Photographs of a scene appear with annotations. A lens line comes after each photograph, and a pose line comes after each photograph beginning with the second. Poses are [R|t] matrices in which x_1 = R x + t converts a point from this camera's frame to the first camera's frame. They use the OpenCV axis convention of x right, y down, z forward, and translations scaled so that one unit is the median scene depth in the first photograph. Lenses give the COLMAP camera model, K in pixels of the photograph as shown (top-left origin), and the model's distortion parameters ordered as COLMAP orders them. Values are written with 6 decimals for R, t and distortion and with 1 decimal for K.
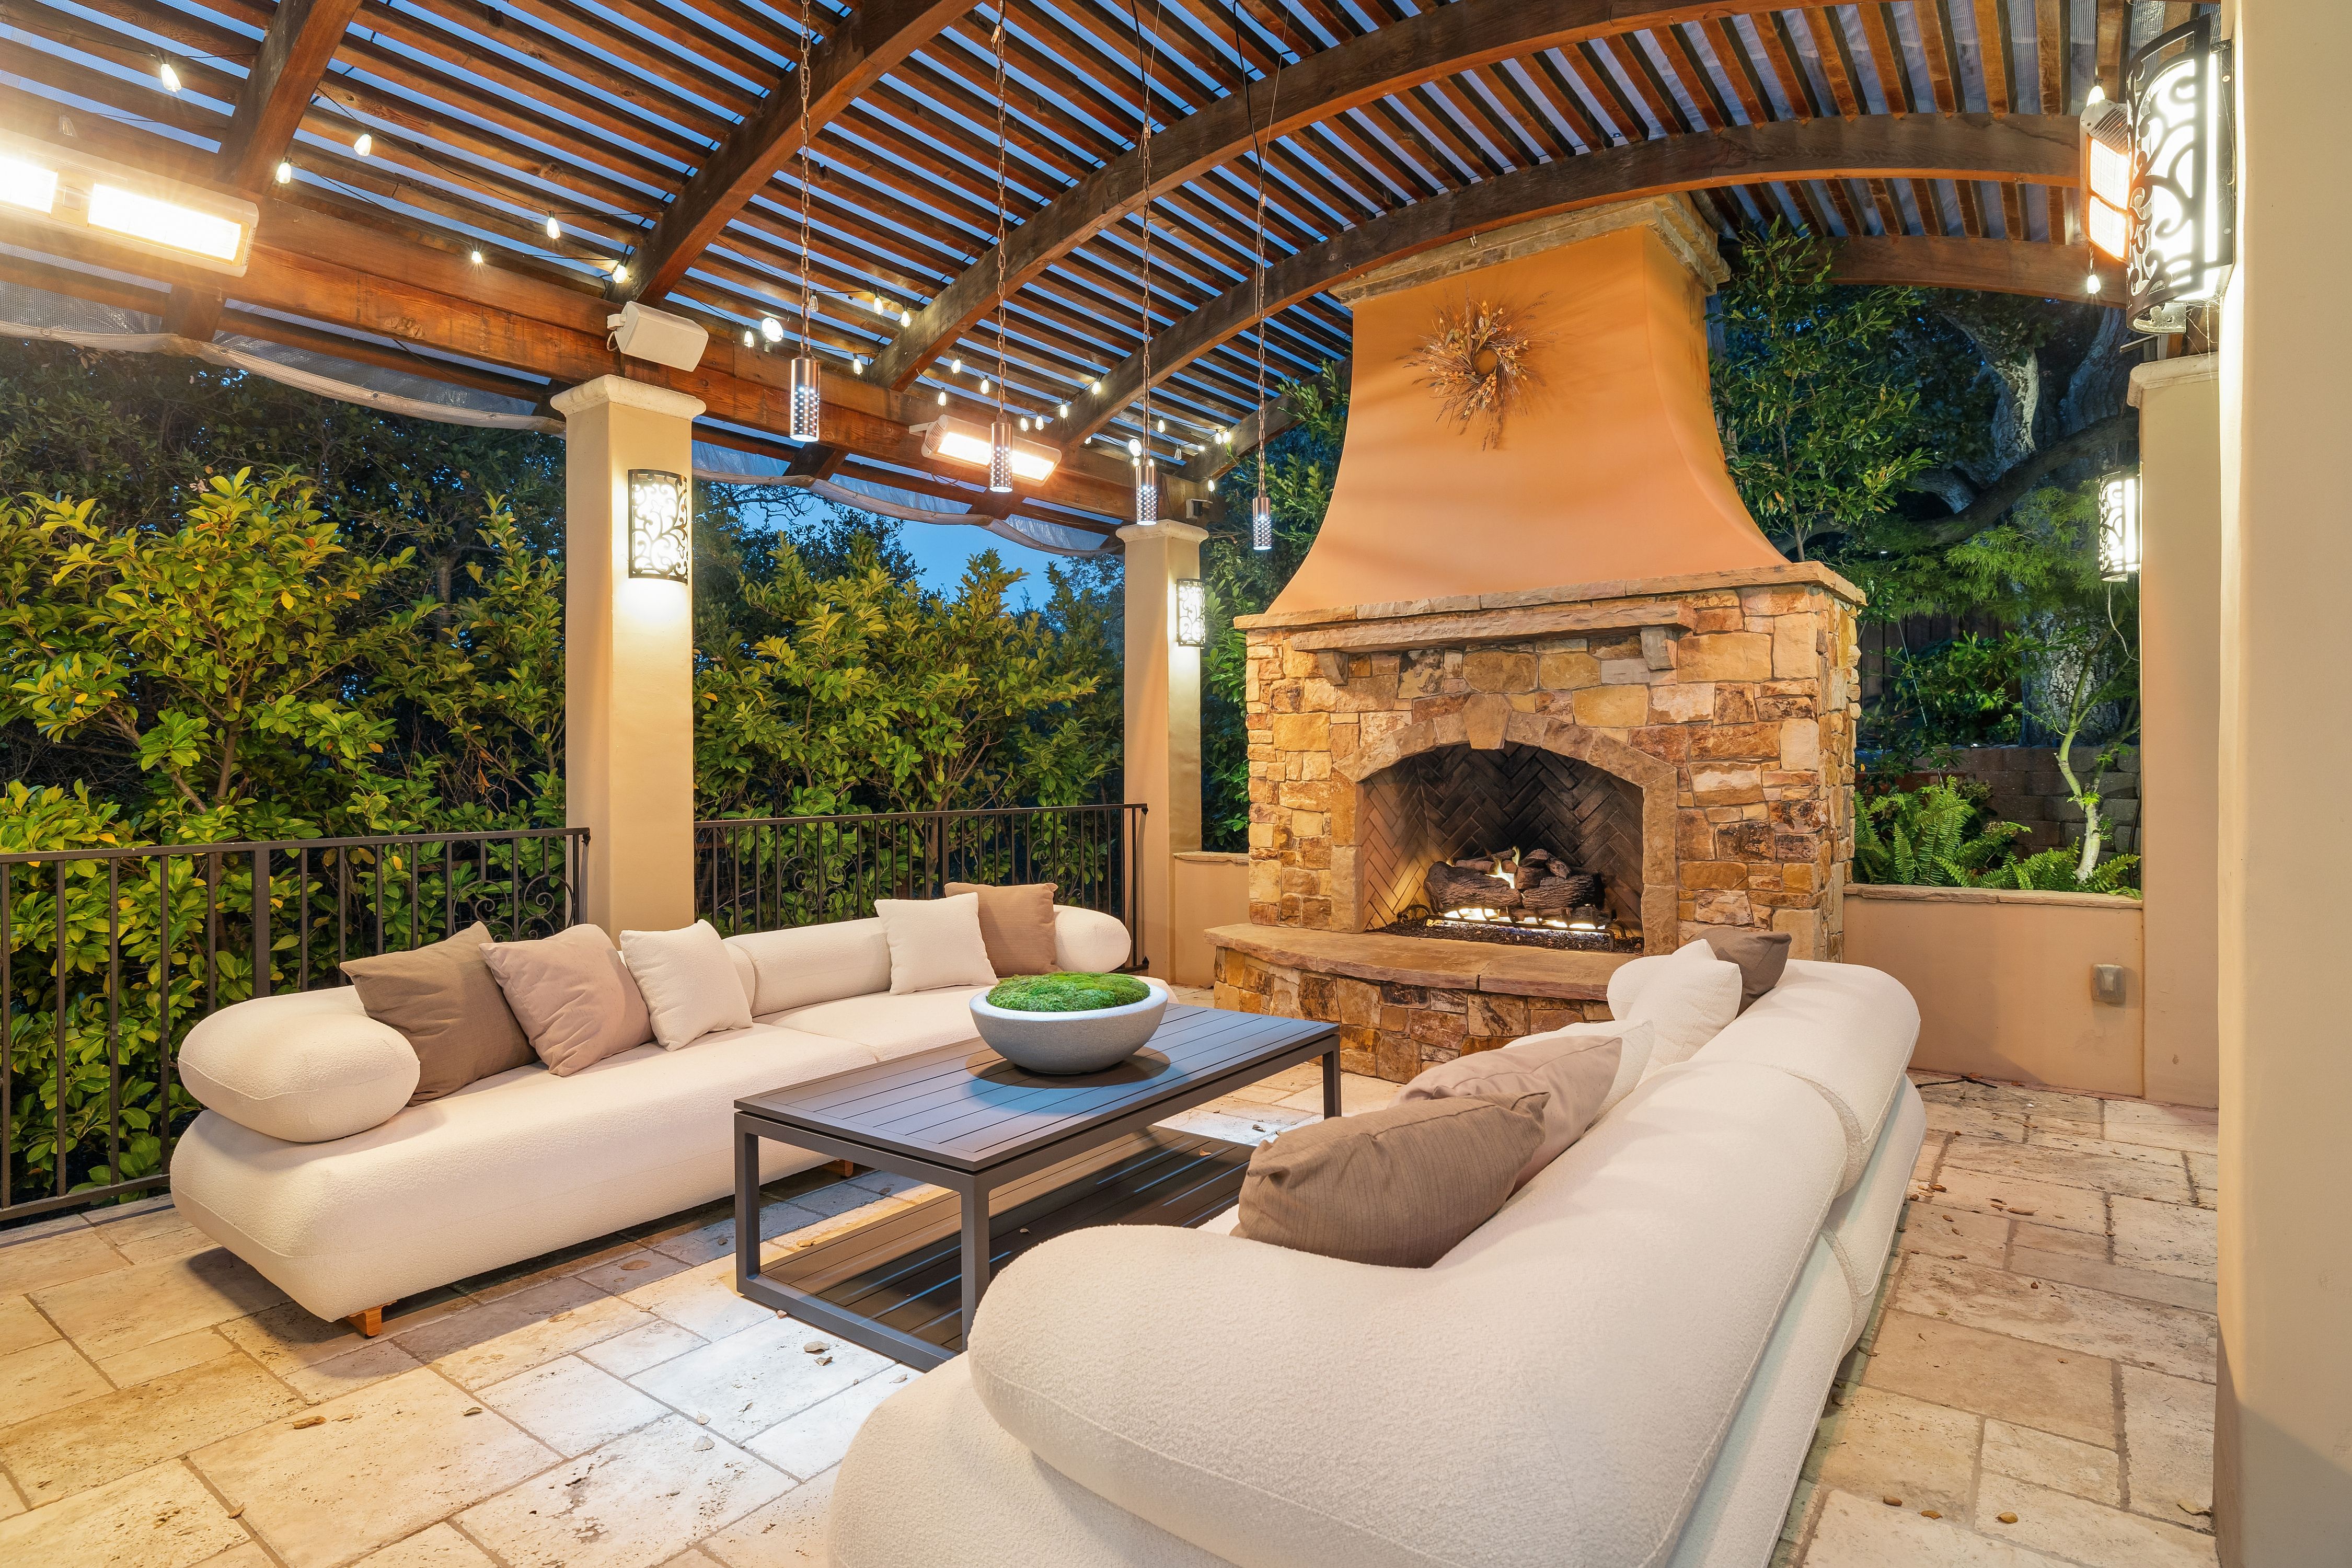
lens RADIAL K [[1208.6, 0, 1195.3], [0, 1208.6, 765.2], [0, 0, 1]] dist [0.001299, 0.000481]
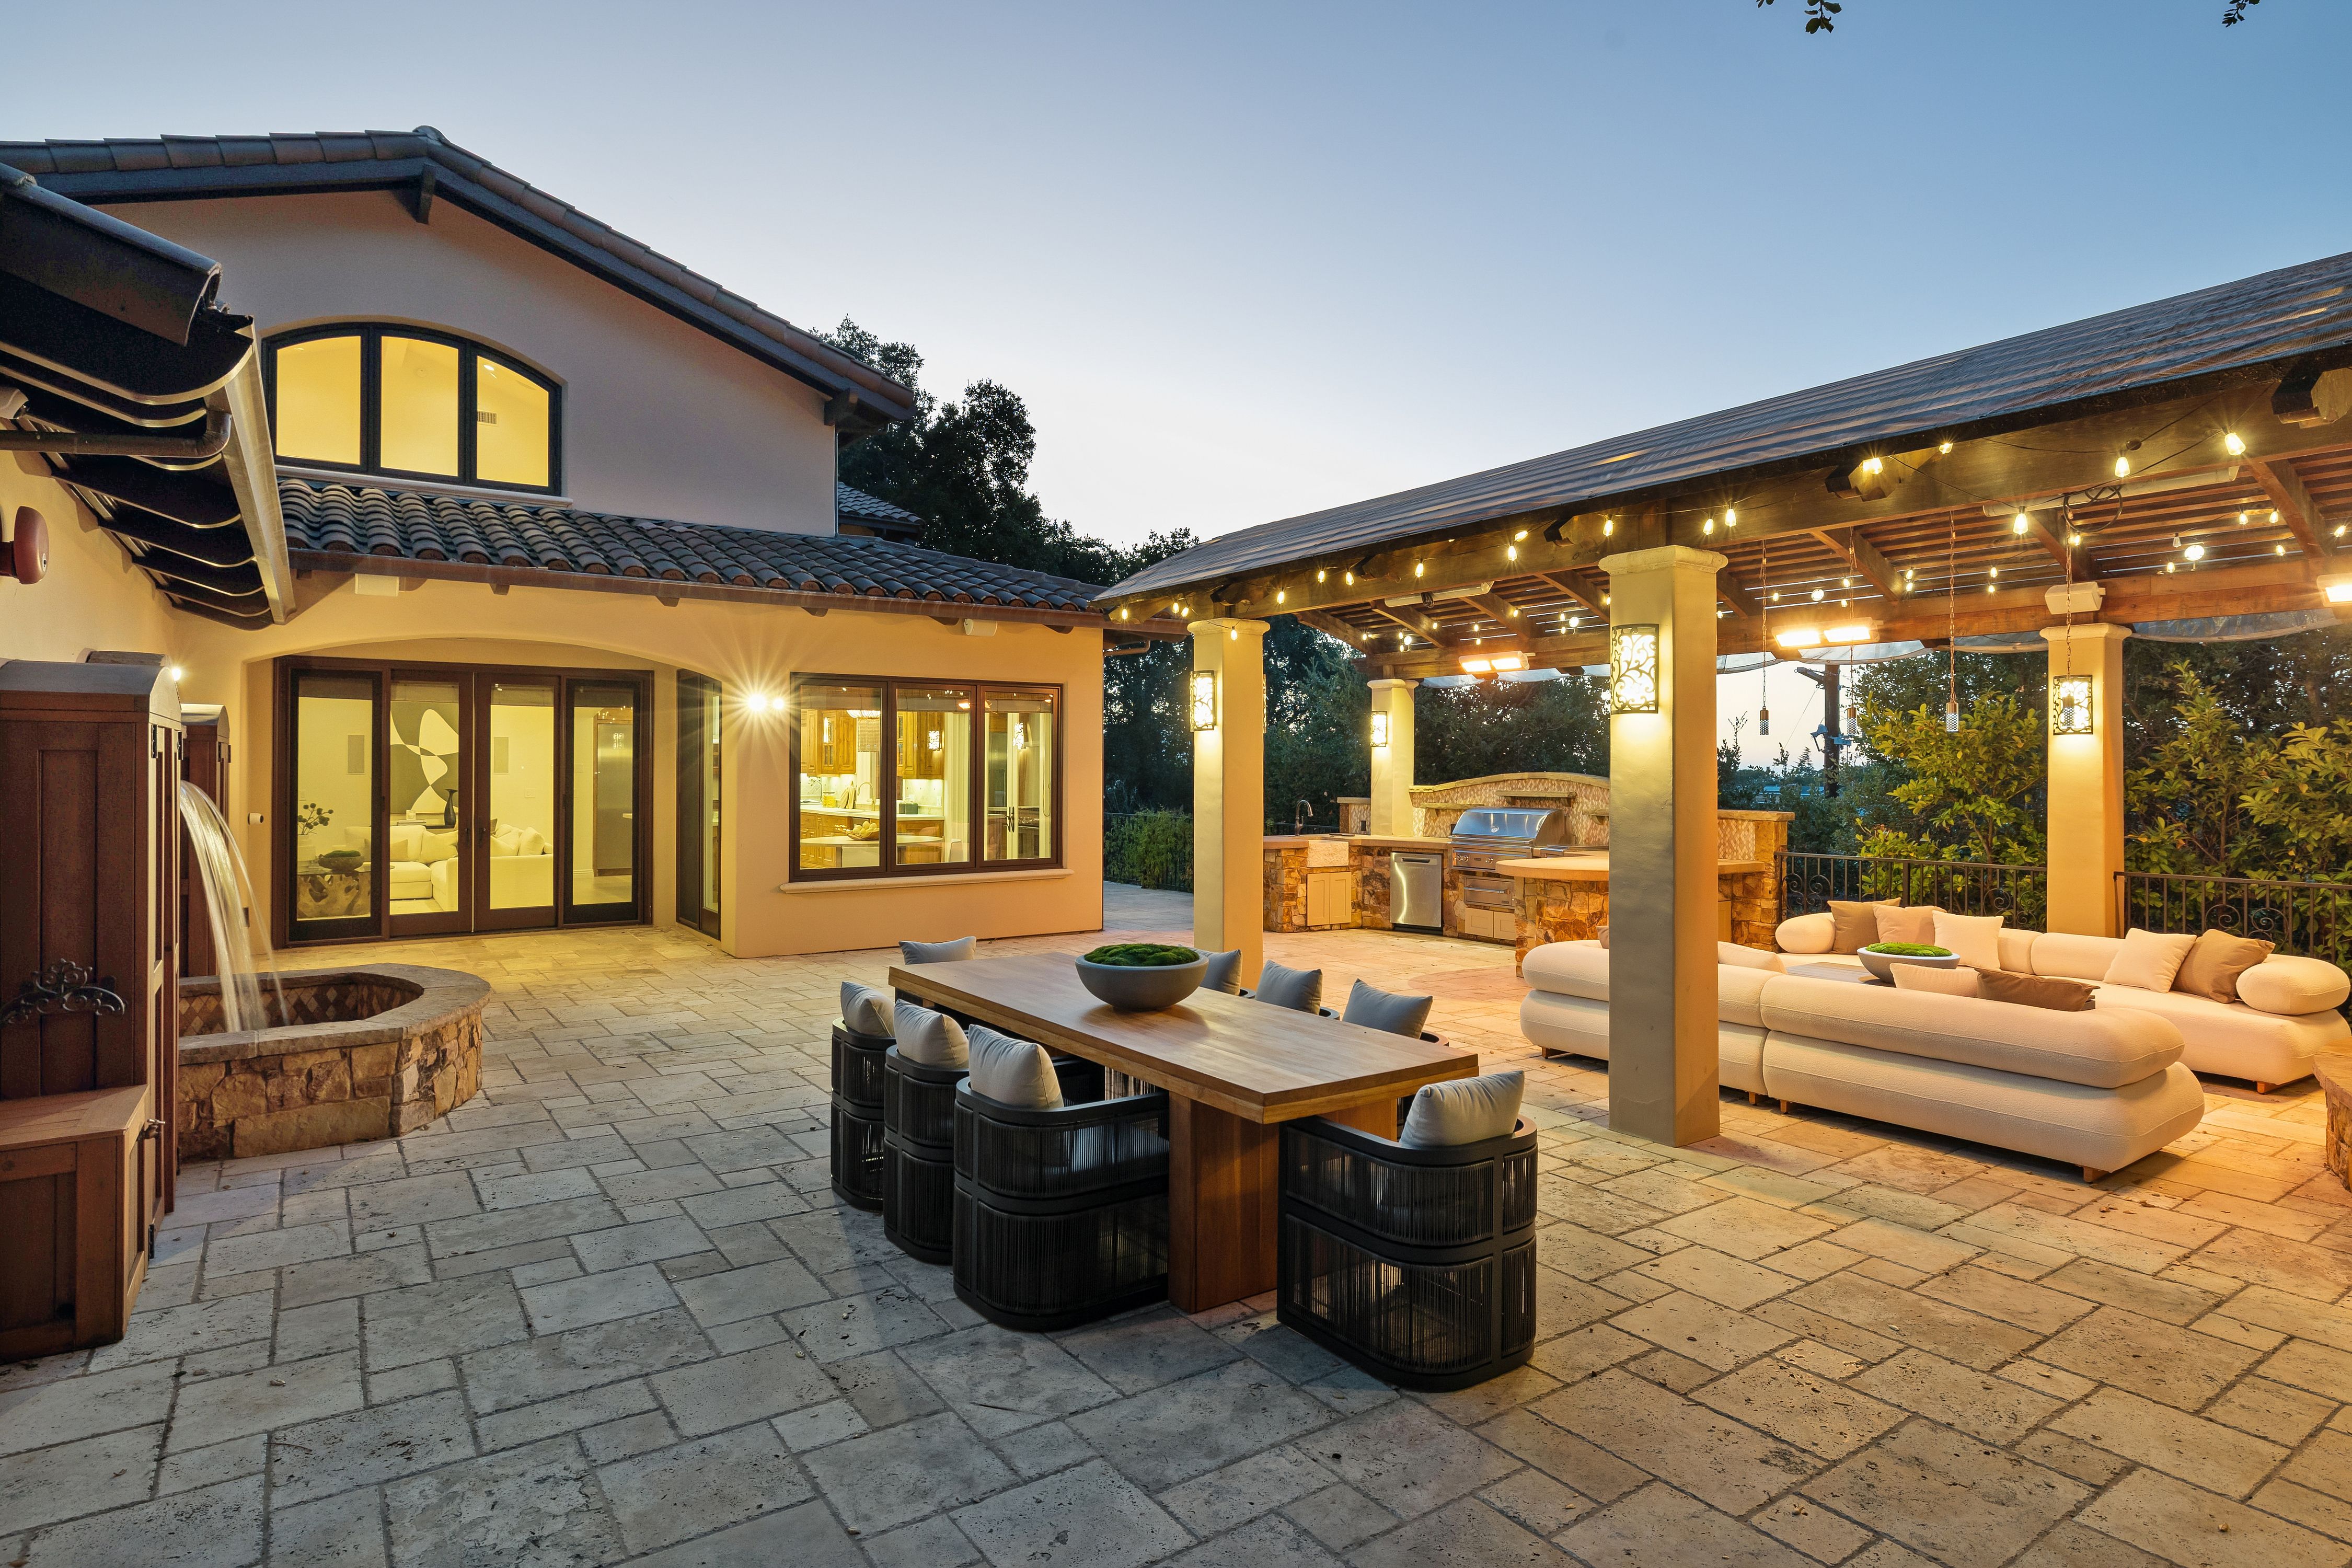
lens RADIAL K [[1275.1, 0, 1178.9], [0, 1275.1, 779.7], [0, 0, 1]] dist [0.003338, -0.000043]
pose [[-0.332064, 0.005962, -0.943238, 2.776275], [-0.001671, 0.999975, 0.006908, -0.160320], [0.943255, 0.003870, -0.332046, 0.539426]]
